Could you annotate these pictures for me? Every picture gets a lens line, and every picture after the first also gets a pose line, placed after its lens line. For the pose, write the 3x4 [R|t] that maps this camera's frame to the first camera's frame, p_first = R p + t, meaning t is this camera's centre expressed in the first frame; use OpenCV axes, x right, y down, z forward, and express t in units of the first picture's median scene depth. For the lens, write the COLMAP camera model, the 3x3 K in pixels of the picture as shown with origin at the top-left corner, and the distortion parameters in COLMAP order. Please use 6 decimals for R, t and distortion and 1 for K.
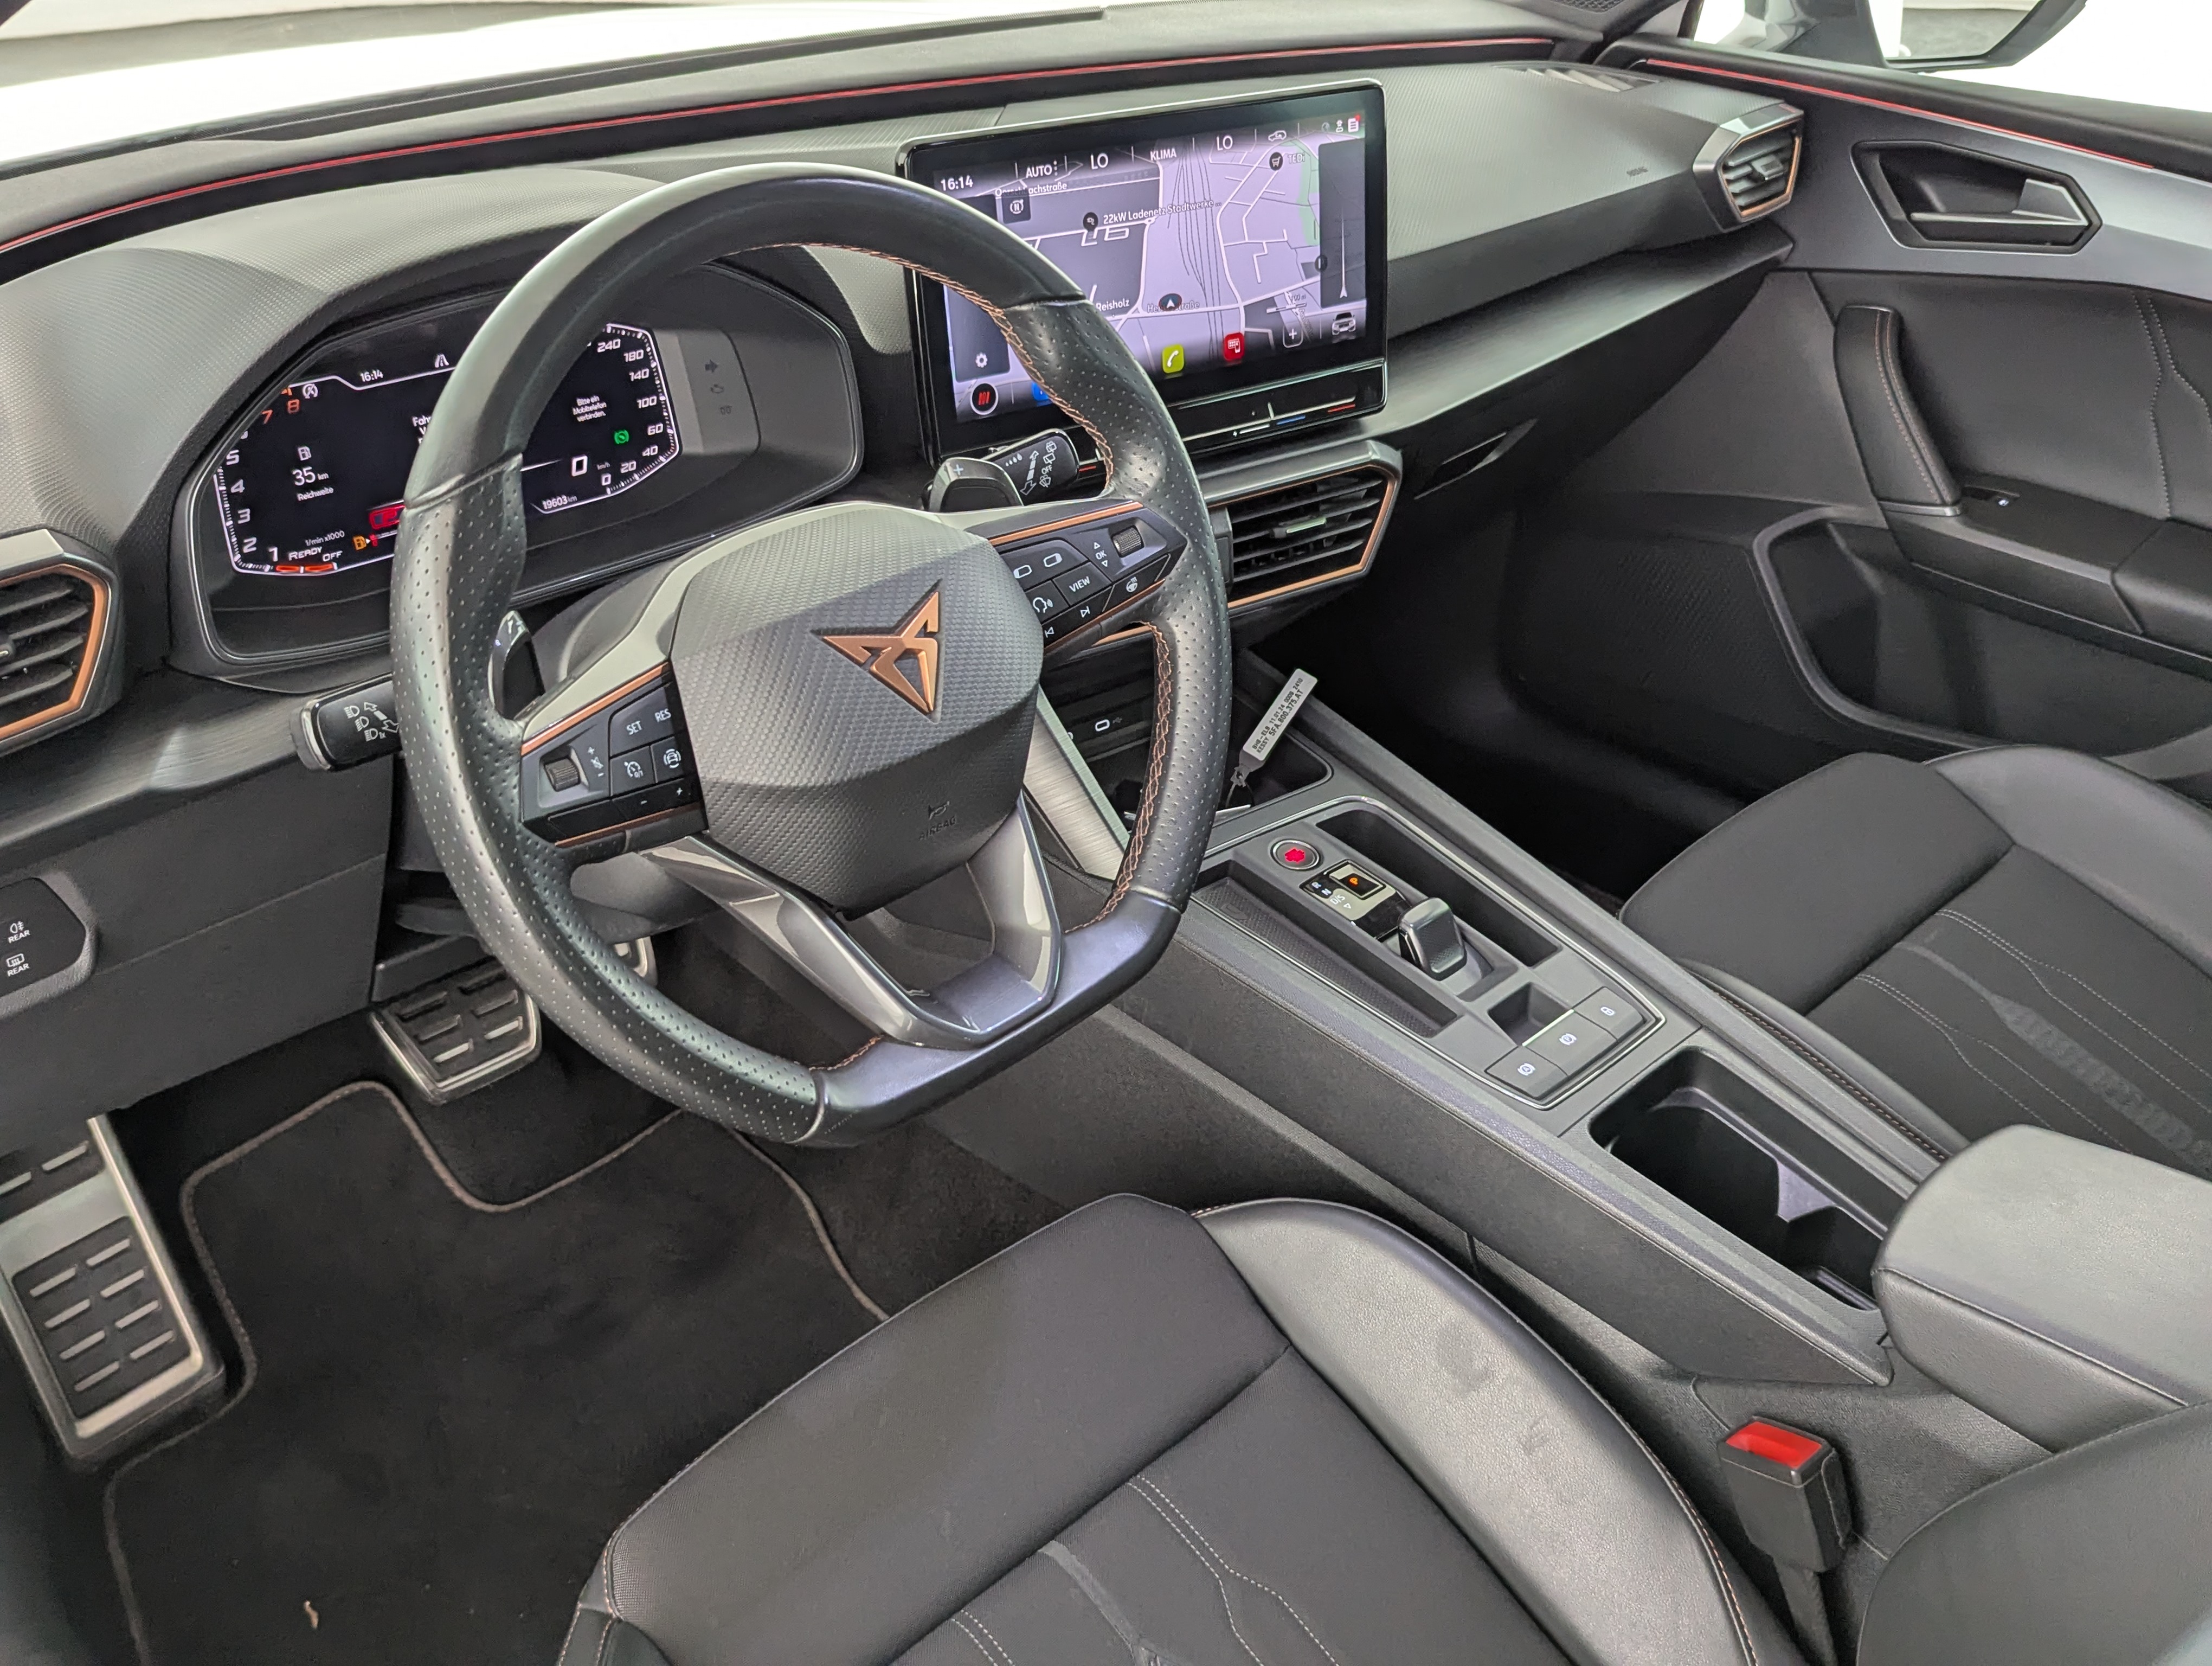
lens RADIAL K [[2024.7, 0, 1135.6], [0, 2024.7, 831.3], [0, 0, 1]] dist [0.036738, -0.016088]
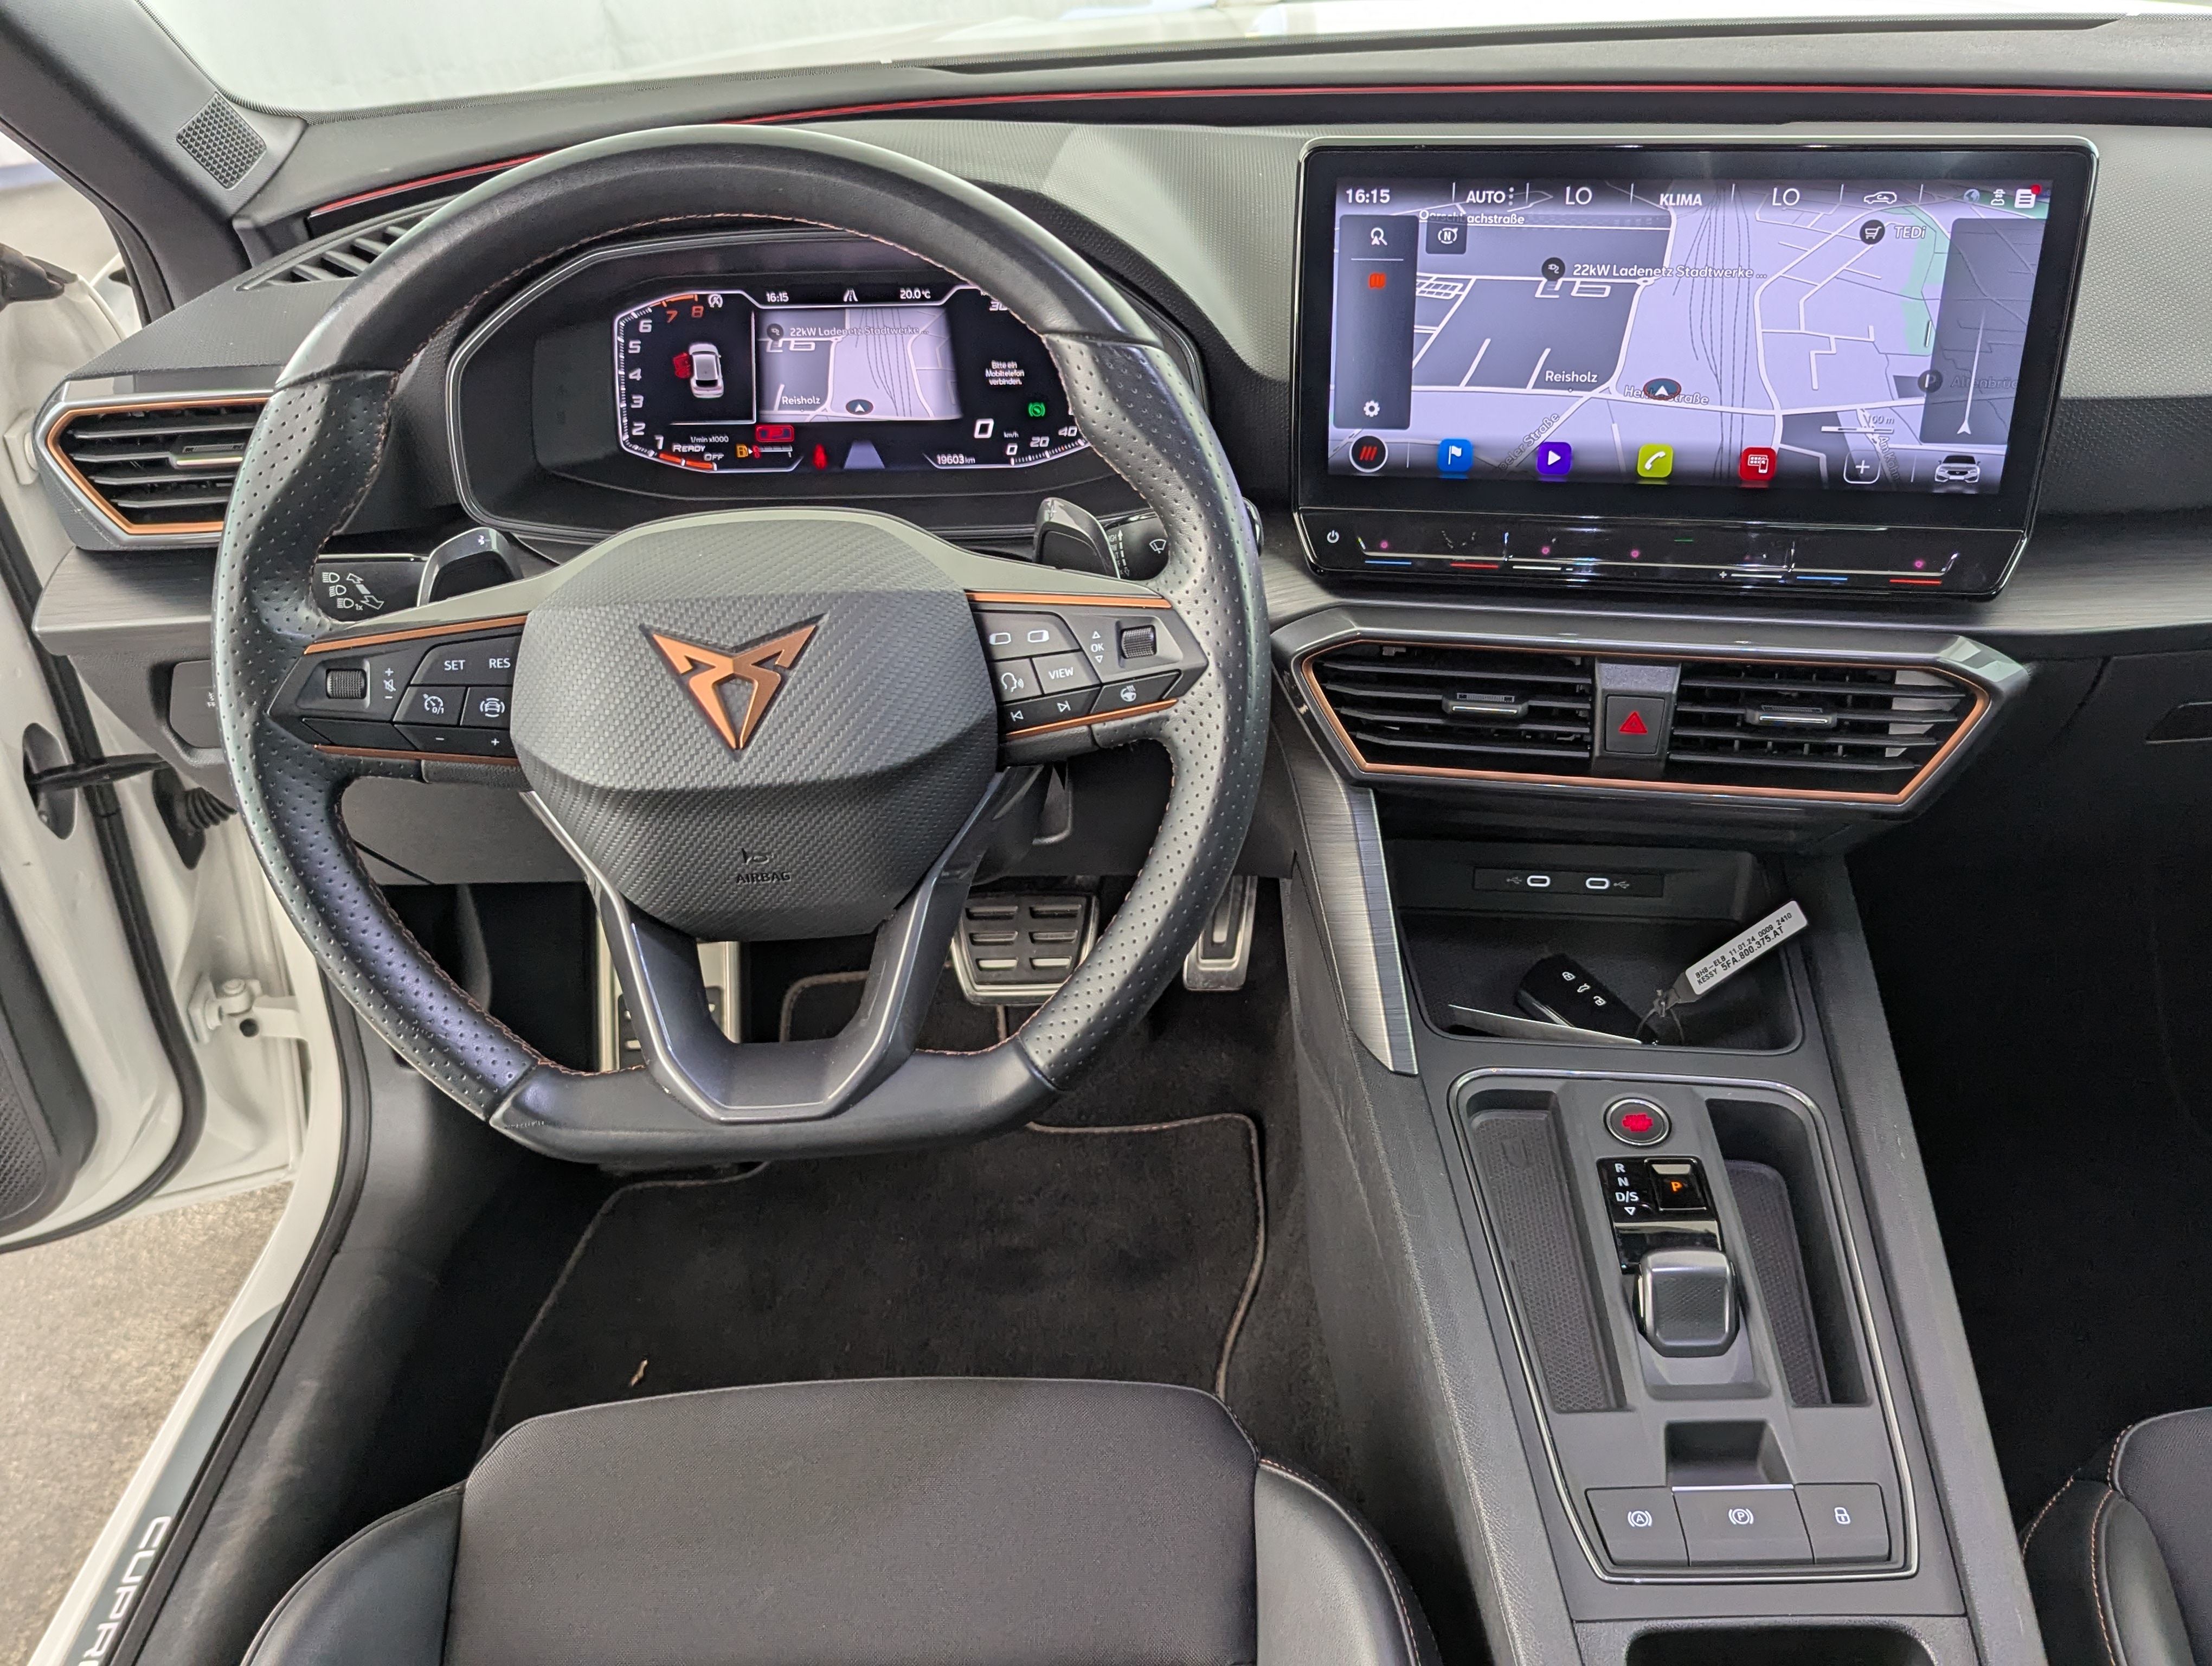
lens RADIAL K [[2024.7, 0, 1135.6], [0, 2024.7, 831.3], [0, 0, 1]] dist [0.036738, -0.016088]
pose [[0.707300, 0.333022, -0.623558, 0.436132], [-0.325084, 0.936509, 0.131417, -0.146868], [0.627732, 0.109758, 0.770653, 0.310994]]
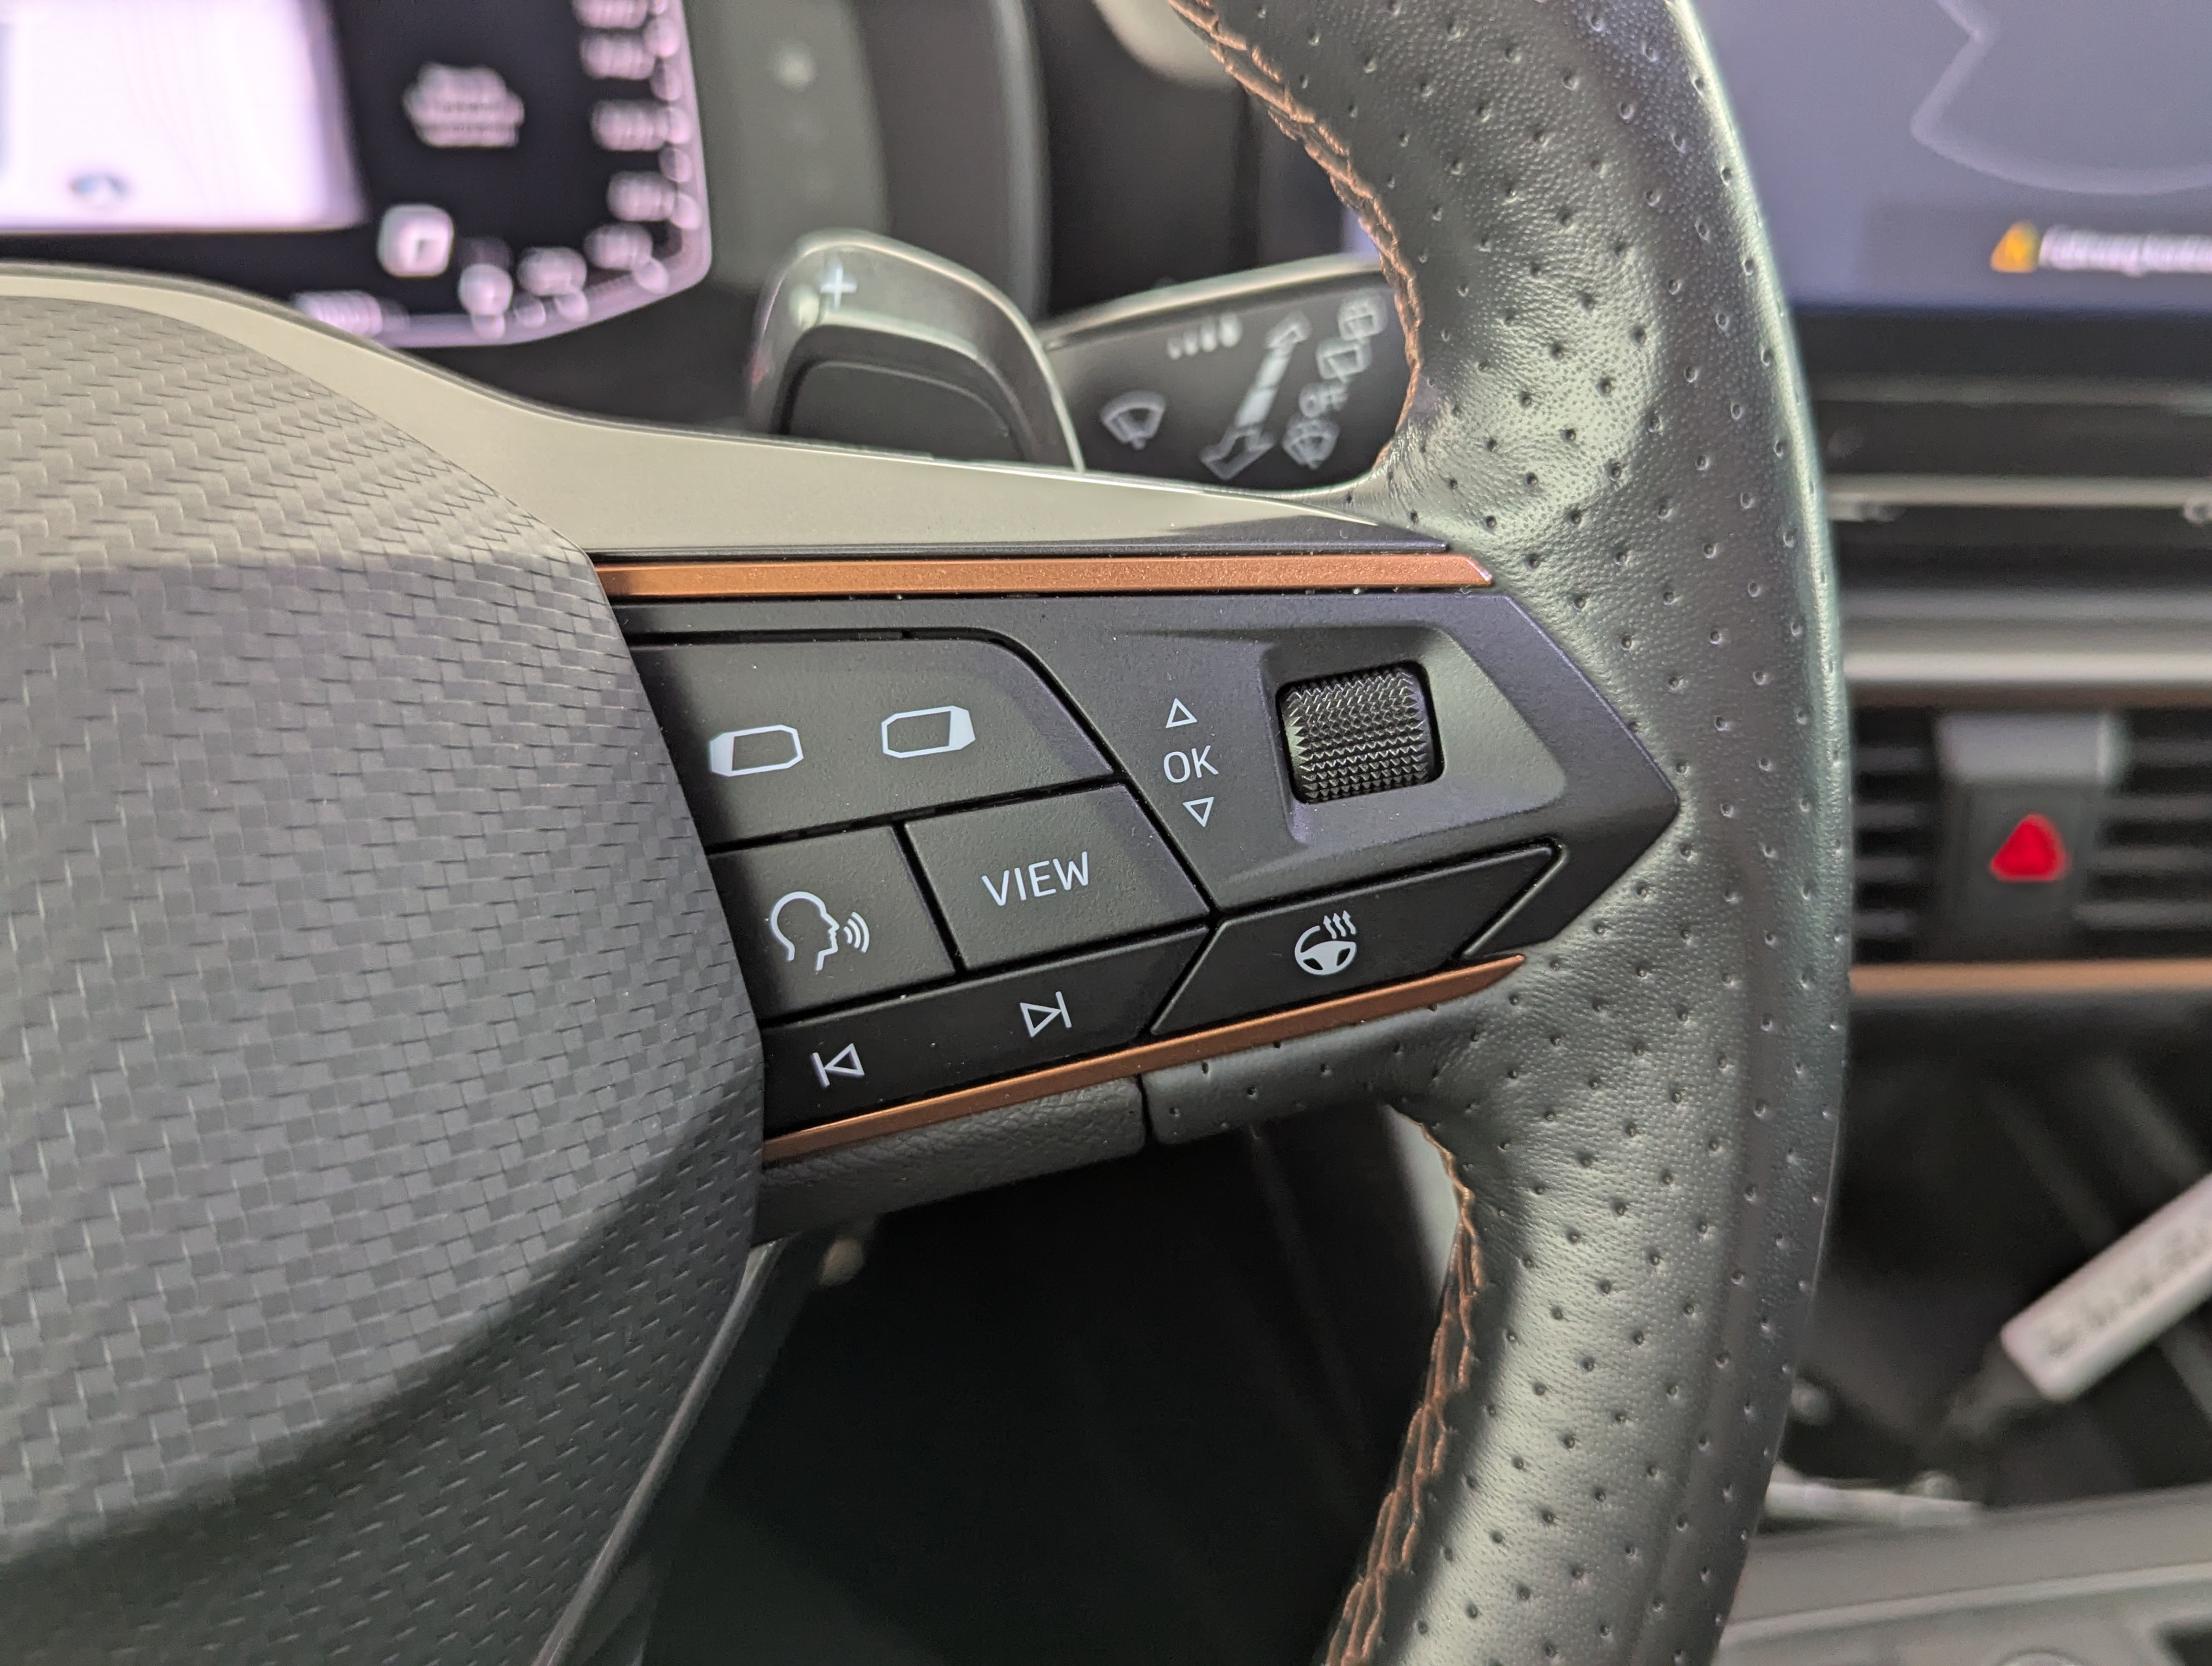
lens RADIAL K [[2147.7, 0, 1109.6], [0, 2147.7, 696.8], [0, 0, 1]] dist [0.007681, -0.001389]
pose [[0.879984, 0.230284, -0.415449, 0.049948], [-0.273618, 0.960687, -0.047054, -0.106673], [0.388281, 0.155081, 0.908398, 0.656655]]
